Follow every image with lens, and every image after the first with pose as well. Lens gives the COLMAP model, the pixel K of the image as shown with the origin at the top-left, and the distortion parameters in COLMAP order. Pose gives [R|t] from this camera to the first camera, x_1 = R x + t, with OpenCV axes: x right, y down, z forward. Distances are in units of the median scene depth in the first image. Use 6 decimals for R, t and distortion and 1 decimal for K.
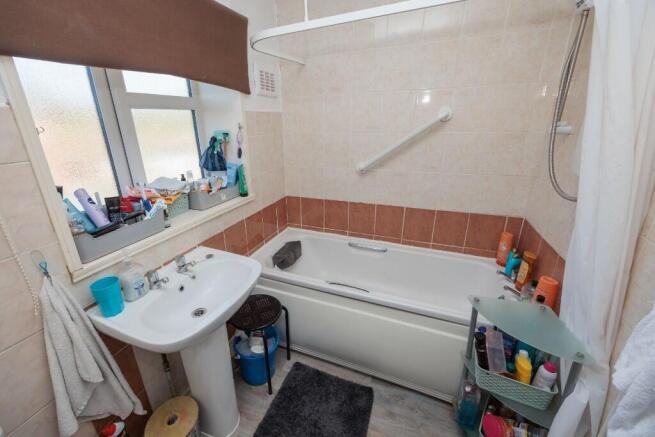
lens RADIAL K [[260.7, 0, 307.3], [0, 260.7, 210.0], [0, 0, 1]] dist [-0.000524, -0.000008]
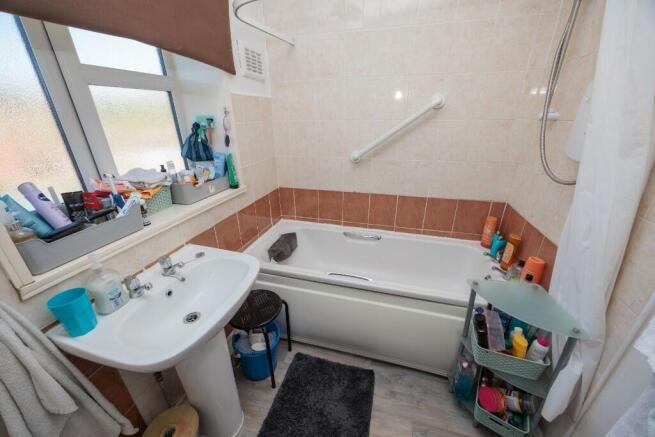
lens RADIAL K [[248.9, 0, 327.5], [0, 248.9, 218.5], [0, 0, 1]] dist [-0.000512, -0.000198]
pose [[0.992012, -0.038110, 0.120248, -0.031443], [0.029578, 0.996969, 0.071958, 0.001437], [-0.122626, -0.067827, 0.990133, 0.088630]]
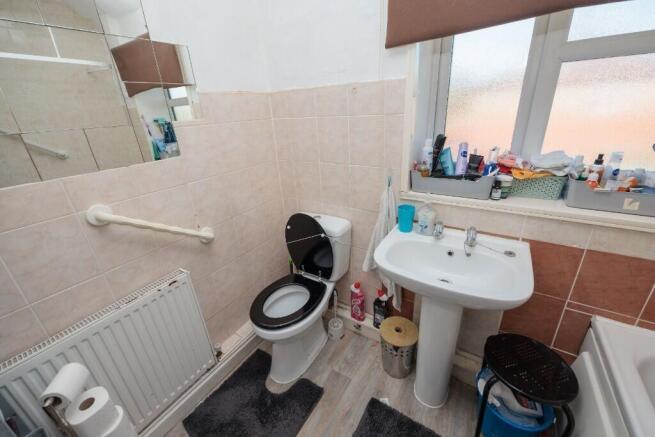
lens RADIAL K [[263.7, 0, 327.5], [0, 263.7, 218.5], [0, 0, 1]] dist [-0.000812, -0.000109]
pose [[-0.158025, 0.413360, -0.896750, 0.381927], [-0.268667, 0.855900, 0.441875, -0.118284], [0.950182, 0.310755, -0.024198, 0.425460]]
